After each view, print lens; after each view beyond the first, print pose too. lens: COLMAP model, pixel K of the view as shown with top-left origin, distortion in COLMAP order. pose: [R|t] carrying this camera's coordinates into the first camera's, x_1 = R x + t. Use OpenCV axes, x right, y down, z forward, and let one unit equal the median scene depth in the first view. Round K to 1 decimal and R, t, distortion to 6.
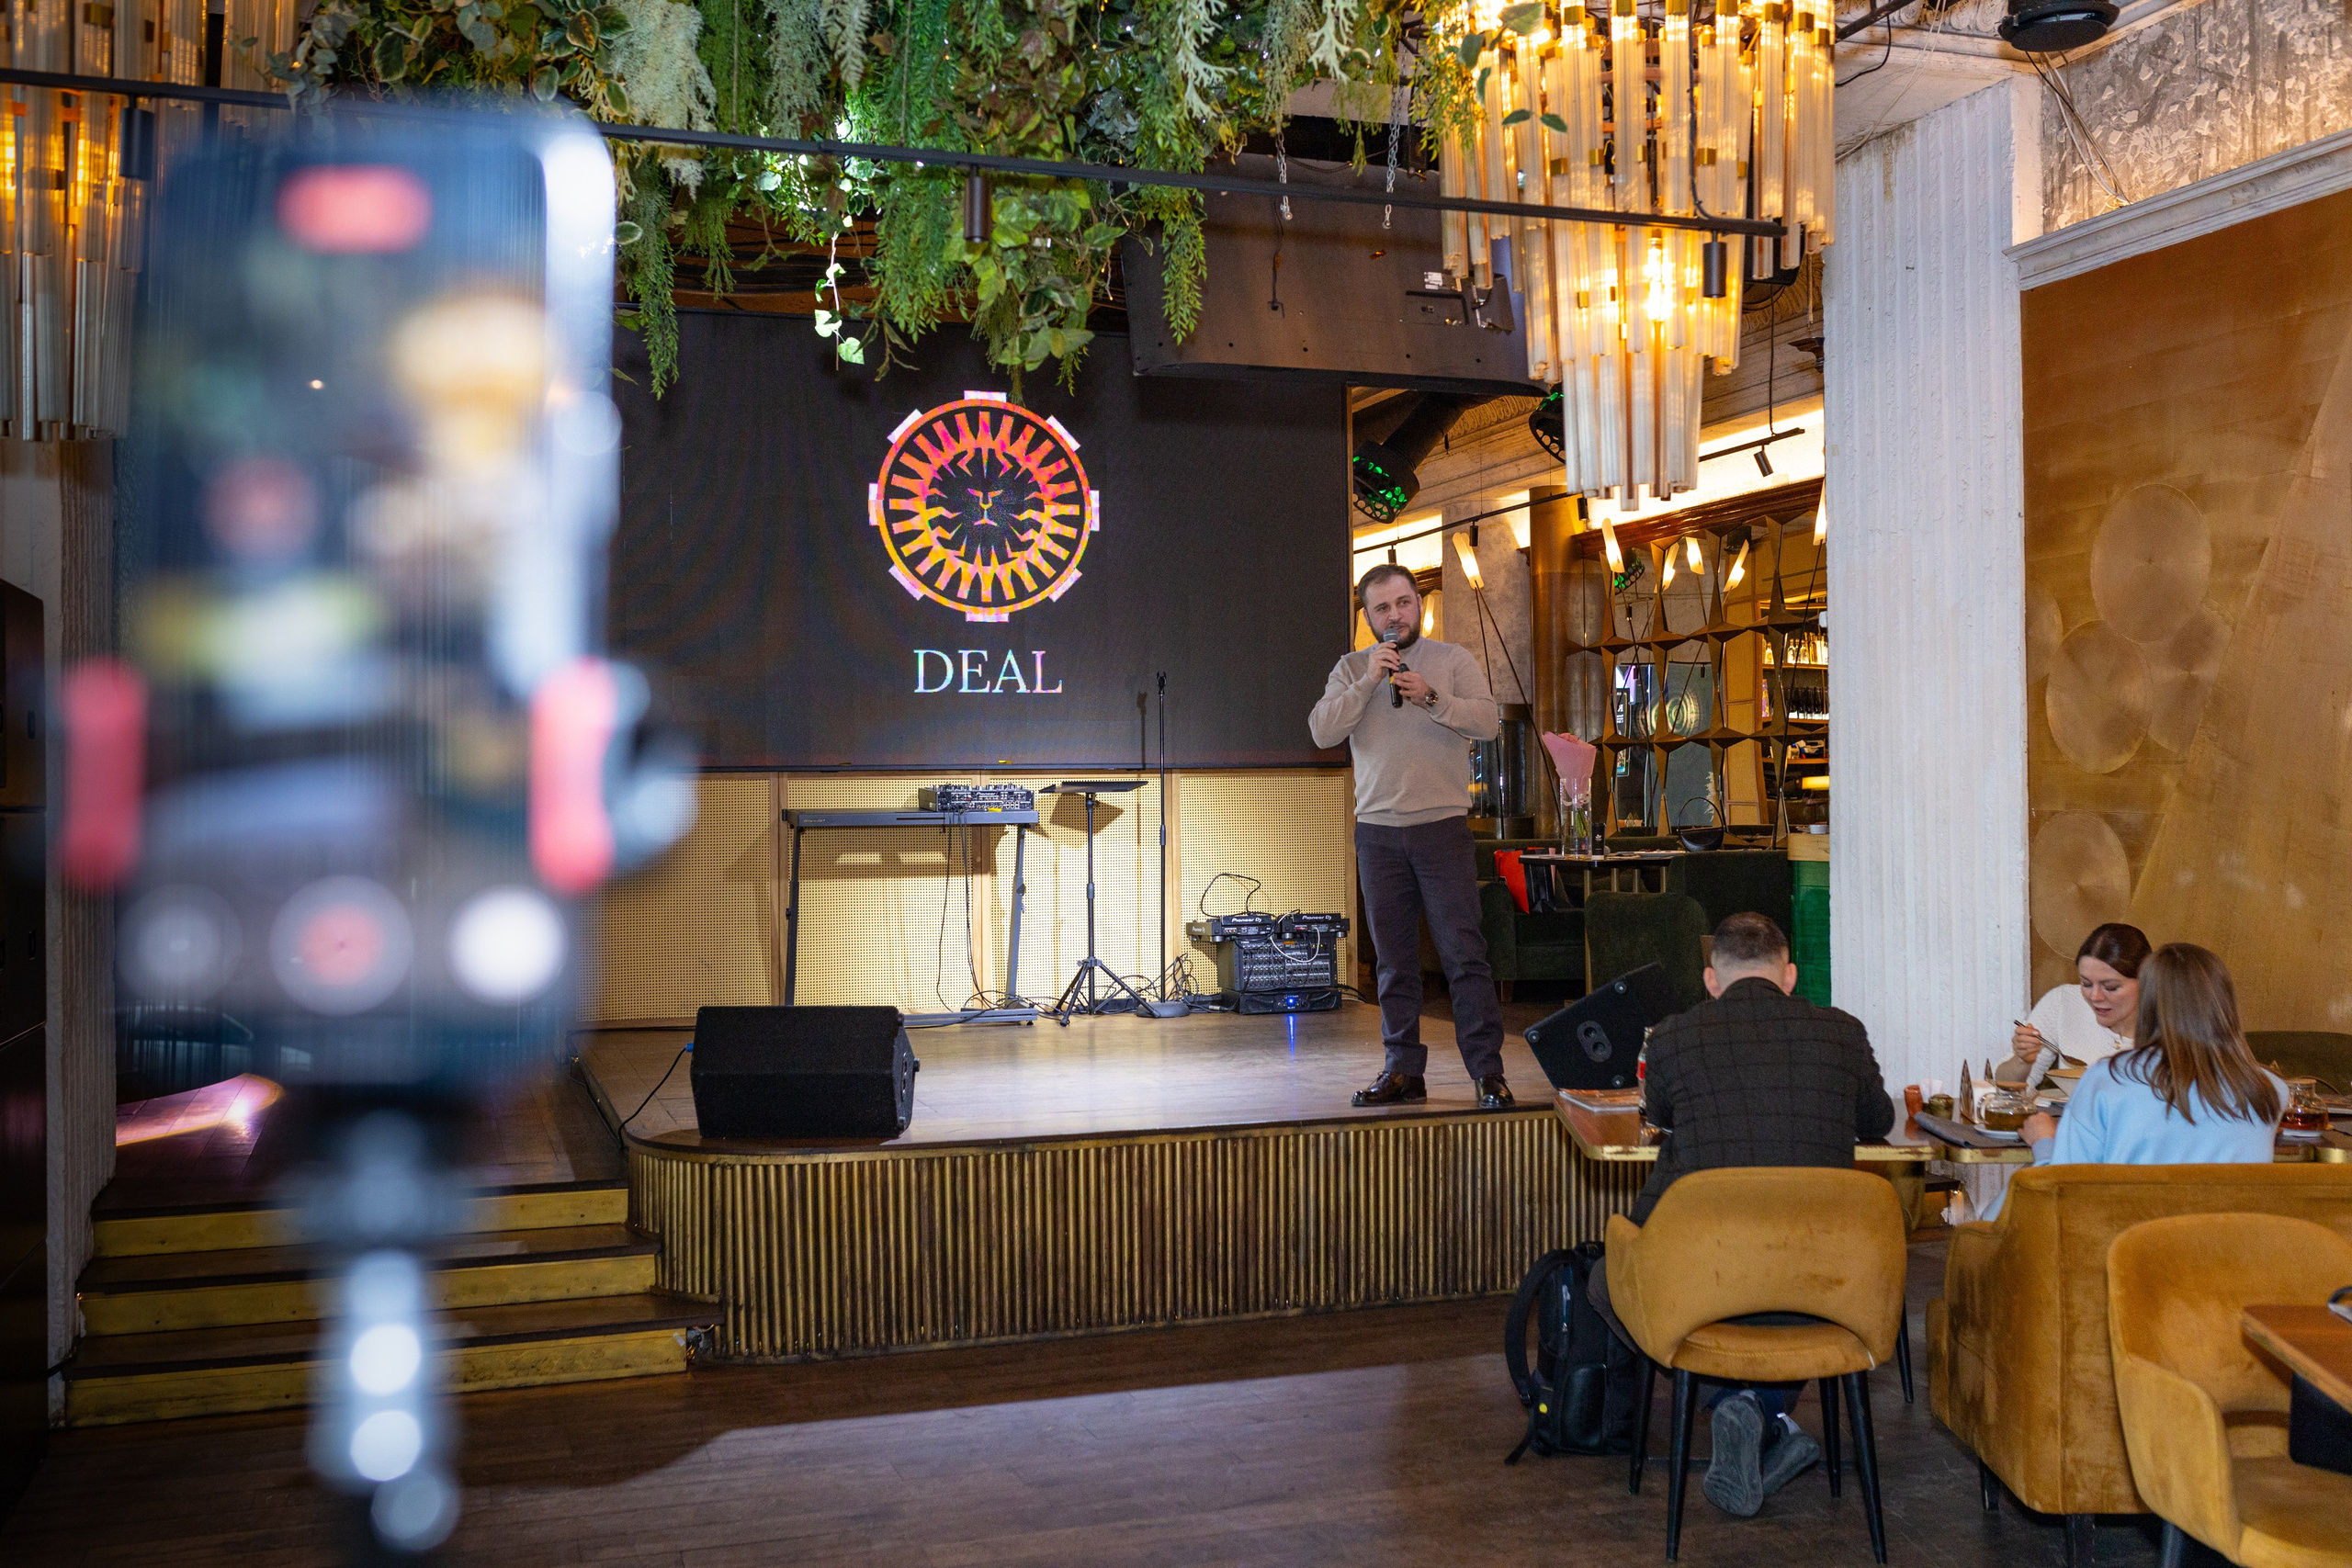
lens RADIAL K [[2226.8, 0, 1176.0], [0, 2226.8, 784.0], [0, 0, 1]] dist [-0.002588, 0.005178]
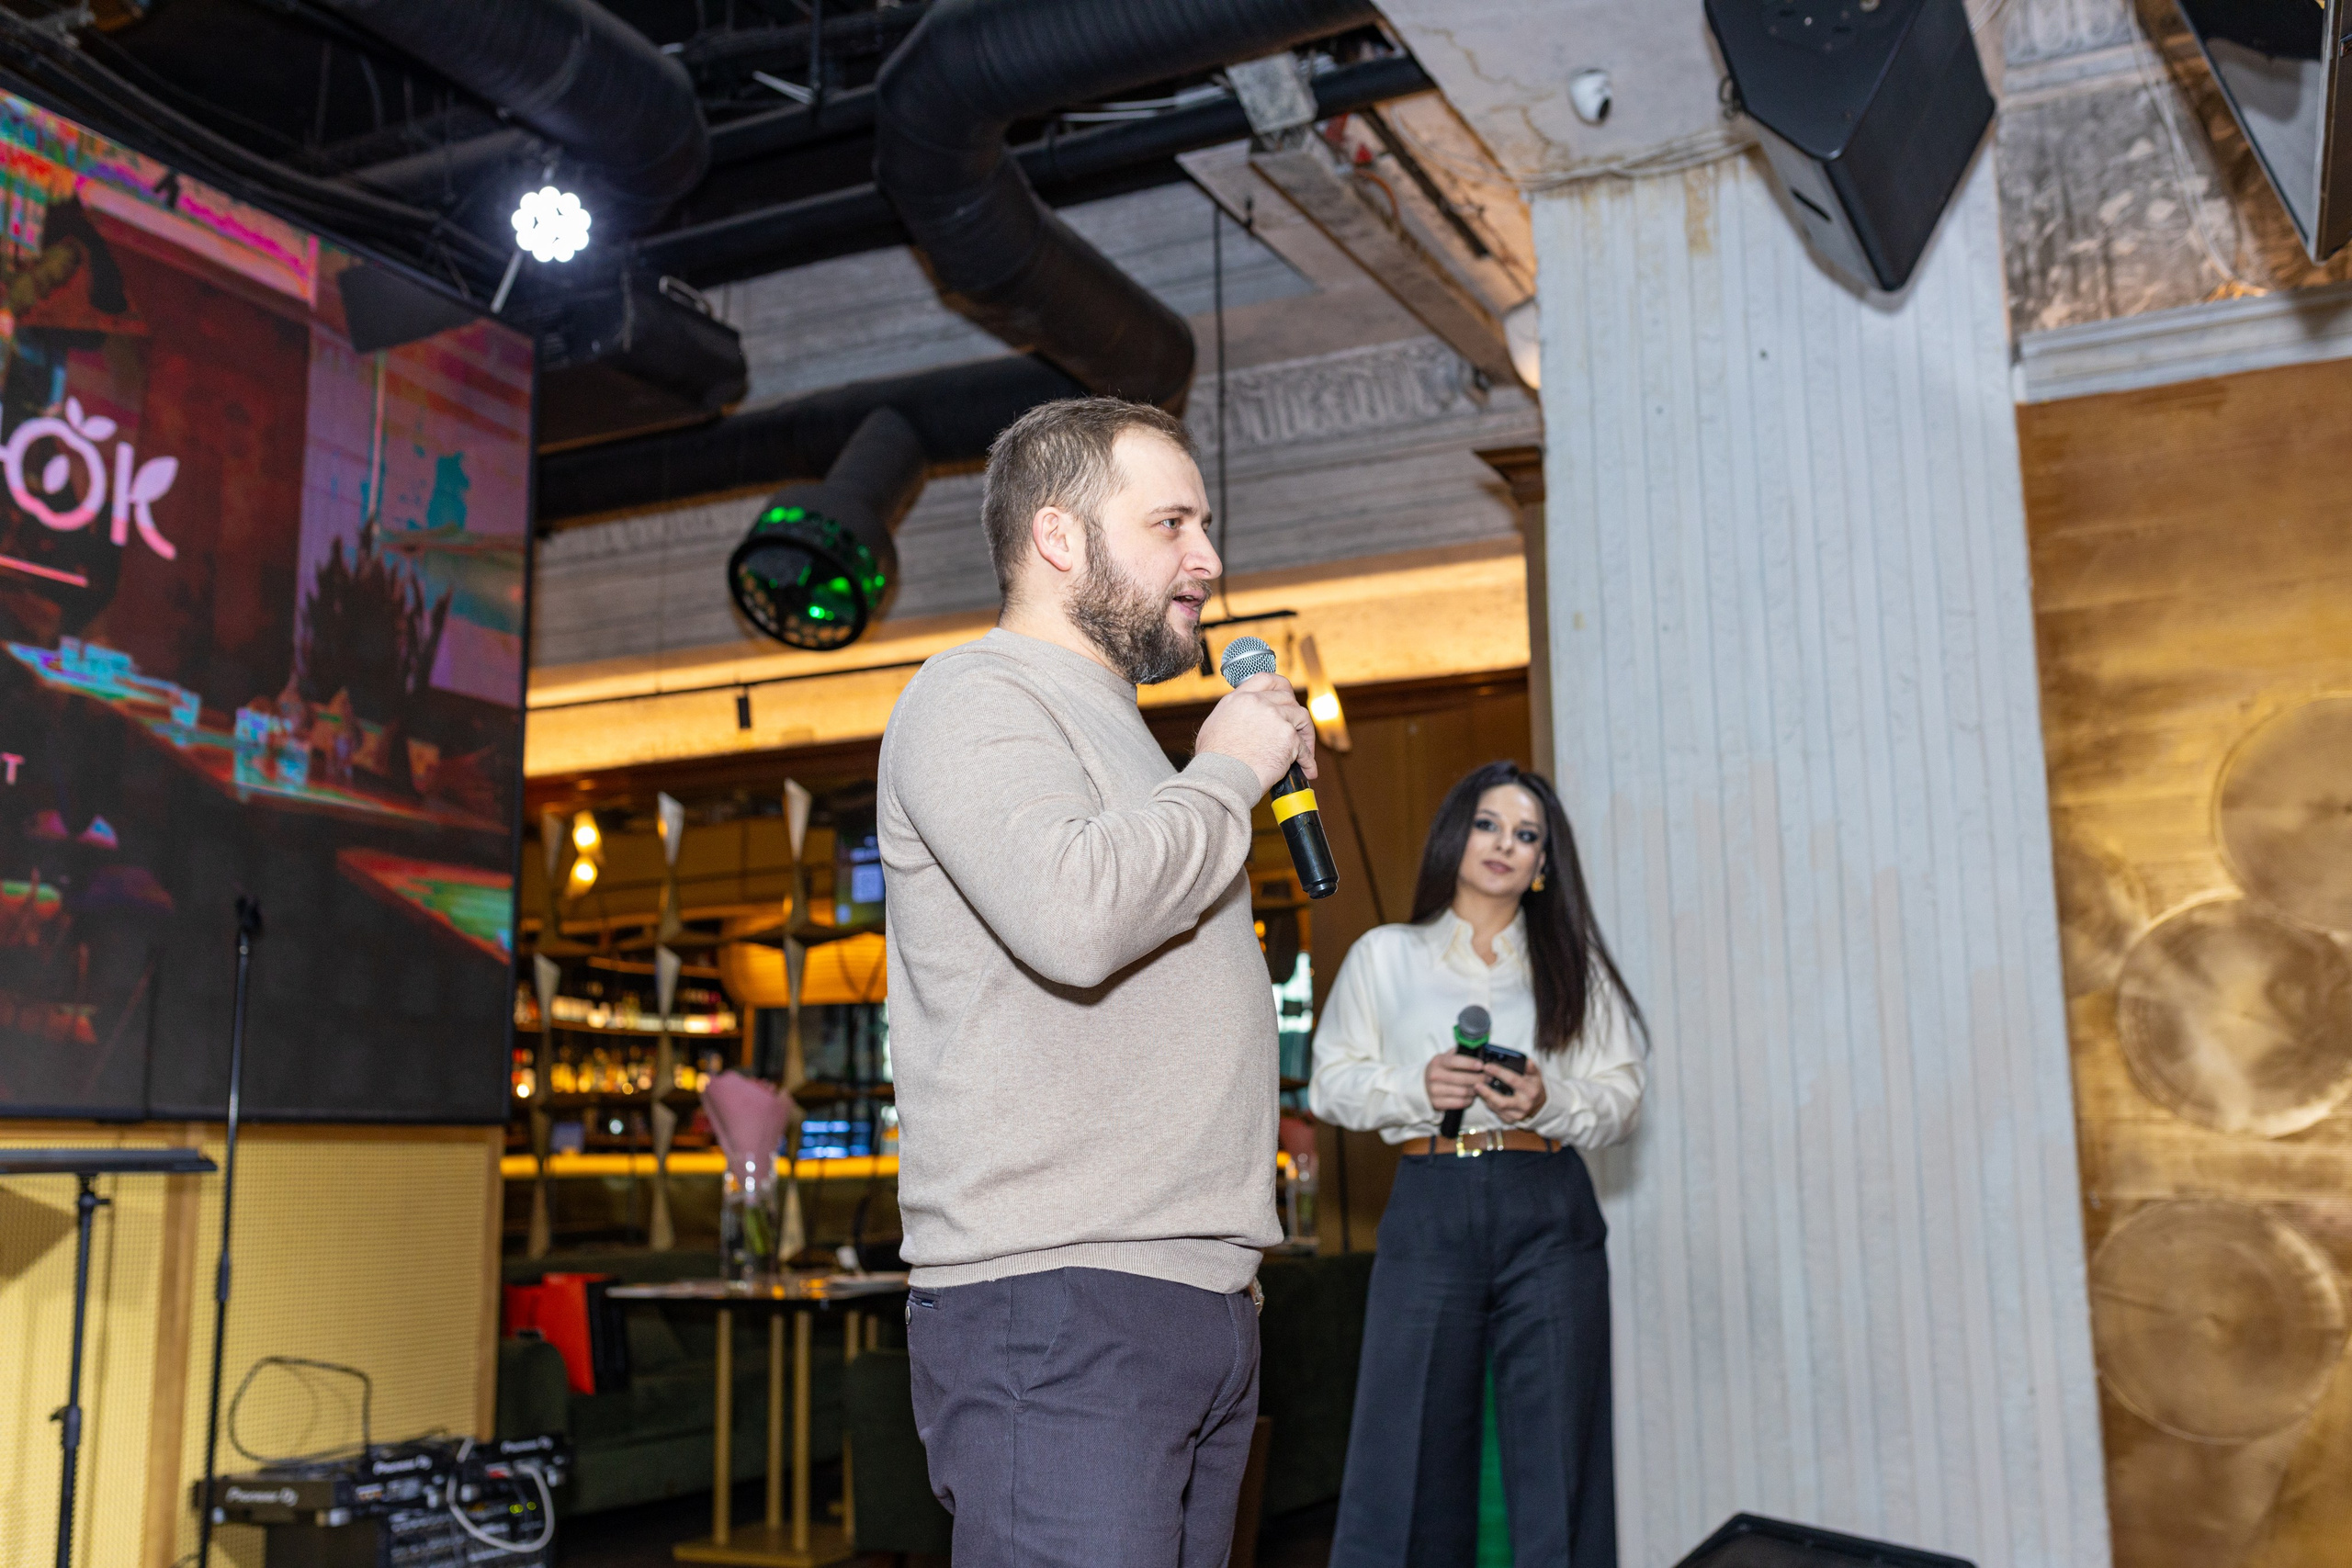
lens RADIAL K [[2226.8, 0, 1176.0], [0, 2226.8, 784.0], [0, 0, 1]] dist [-0.002588, 0.005178]
pose [[0.699507, 0.123882, 0.703806, -0.268146], [0.002022, 0.984513, -0.175301, 0.007038], [-0.714623, 0.124048, 0.688423, 0.790621]]
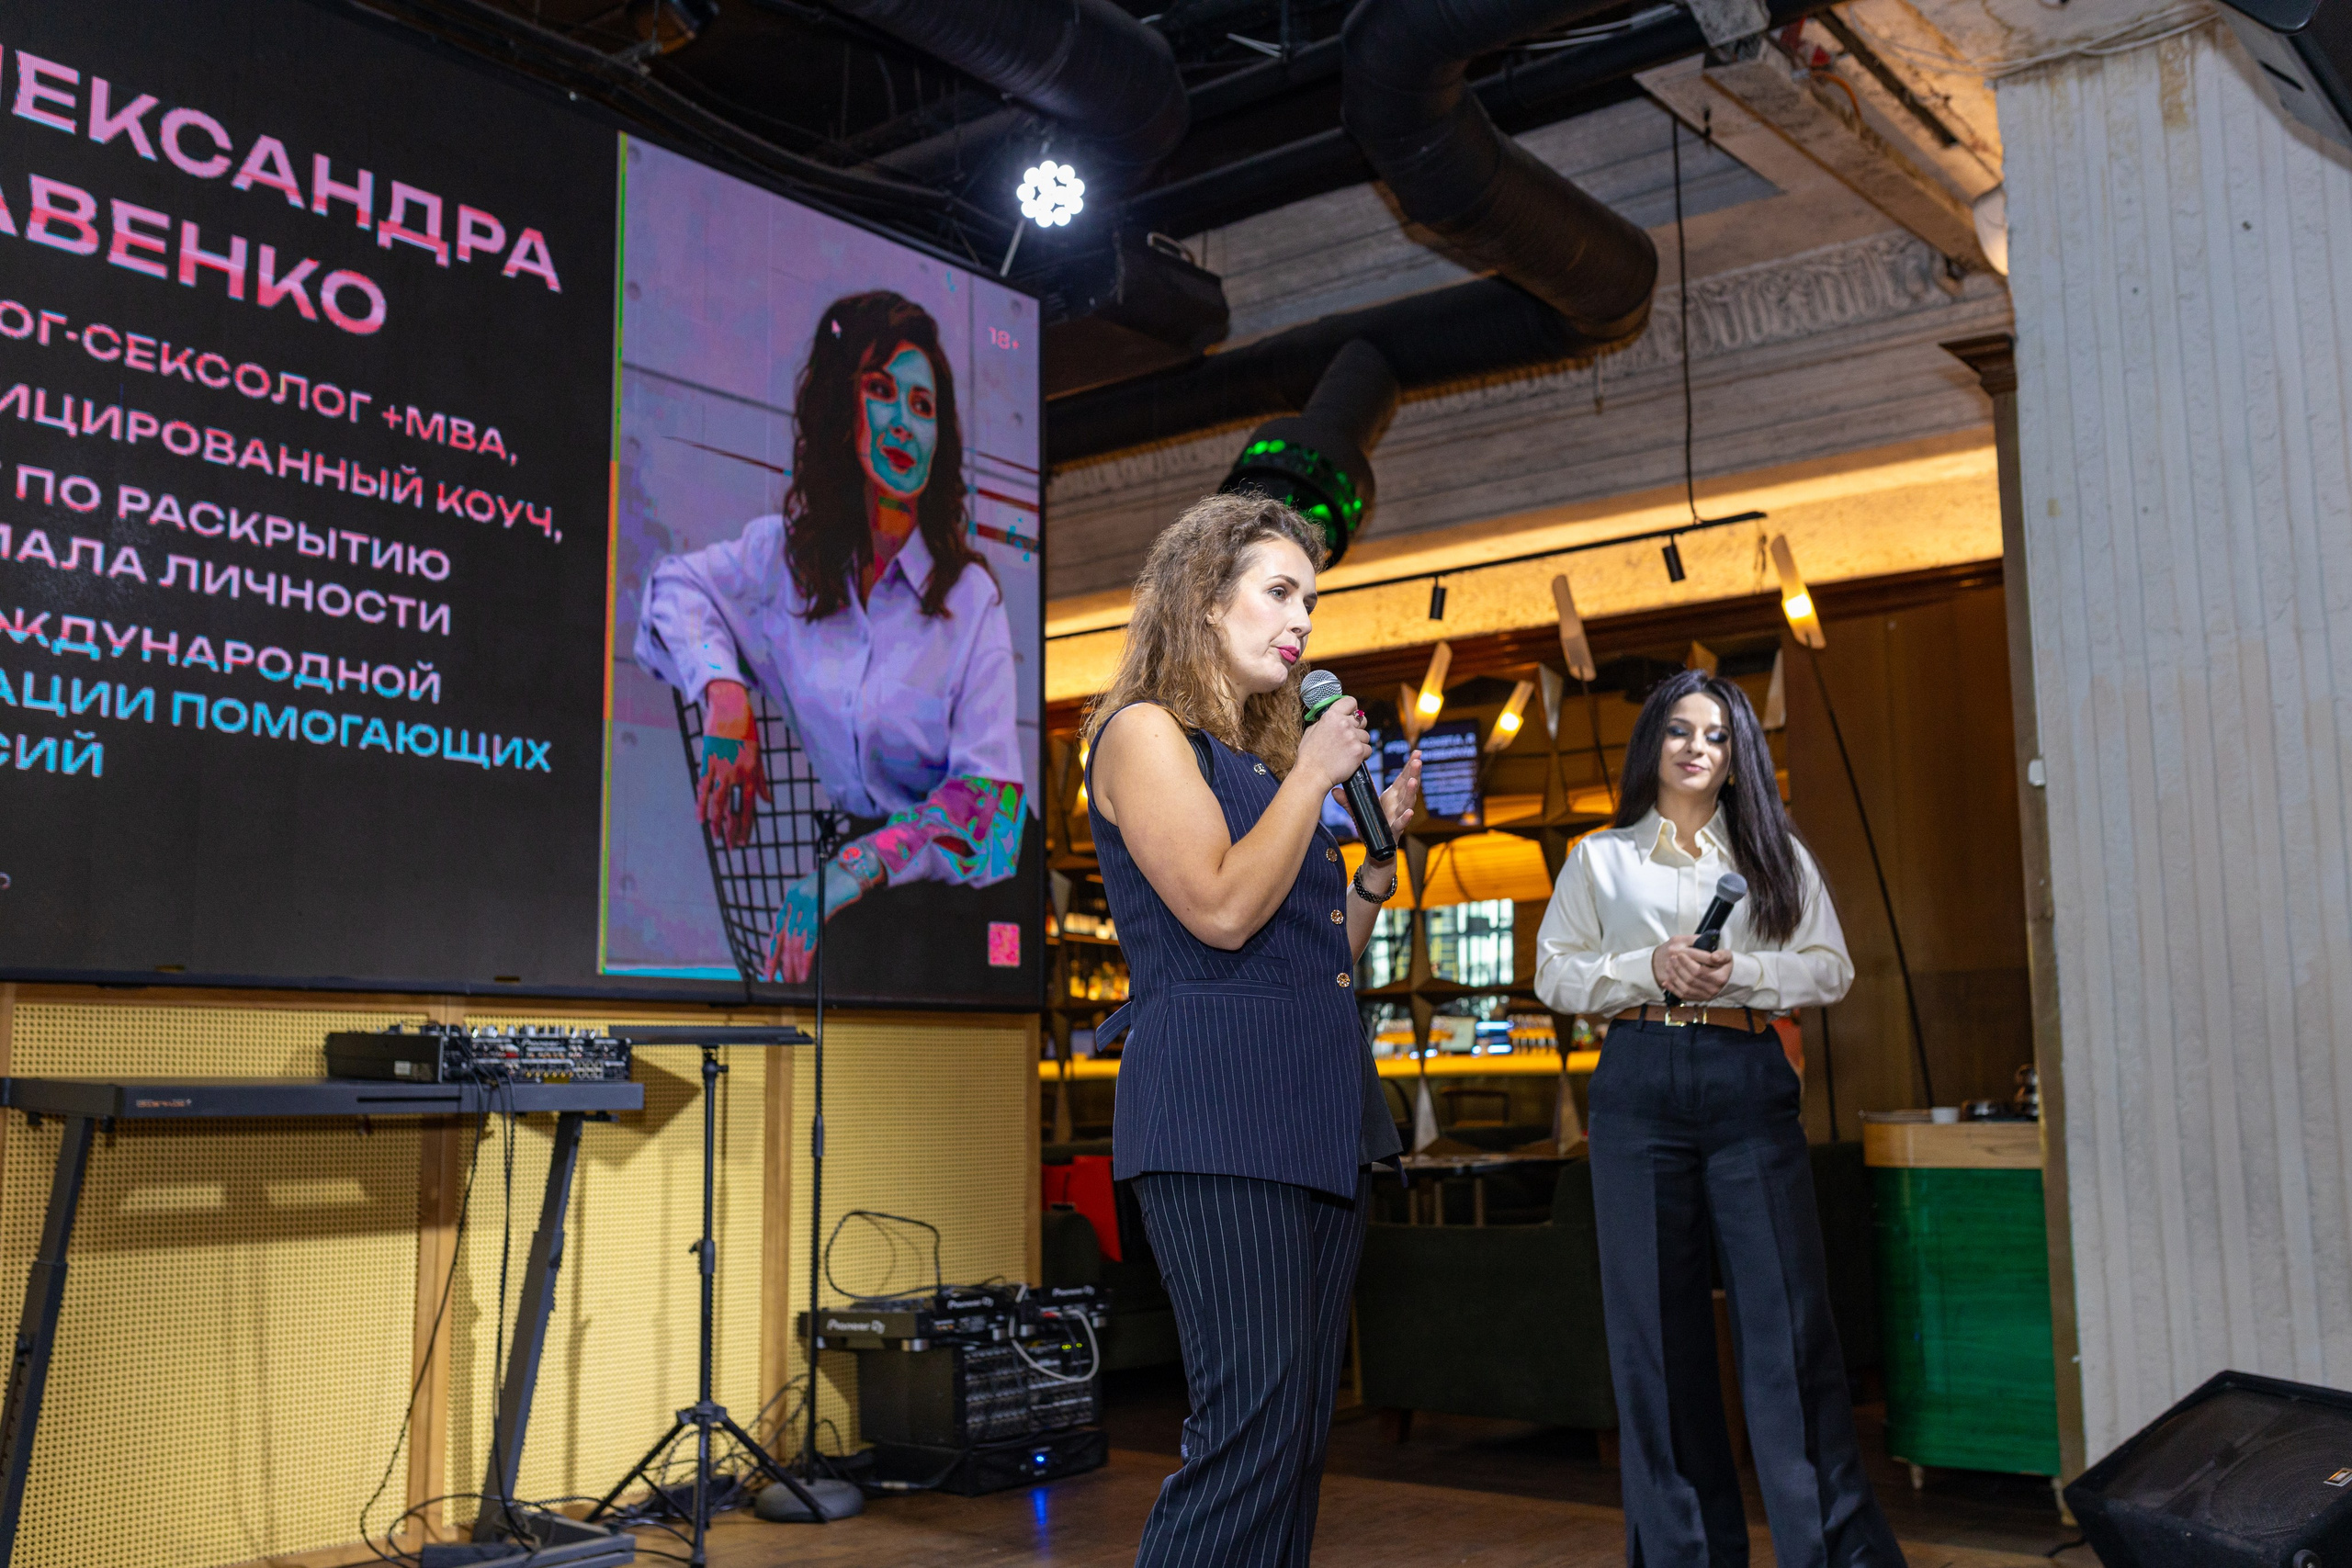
lens RADIAL K [[2226.8, 0, 1176.0], [0, 2226.8, 784.0], [0, 0, 1]] dist [-0.002588, 0.005178]
pose [[0.836156, 0.078061, 0.542909, -0.302214], [-0.001491, 0.990141, -0.140068, 0.020397], [-0.548490, 0.116309, 0.828028, 0.752816]]
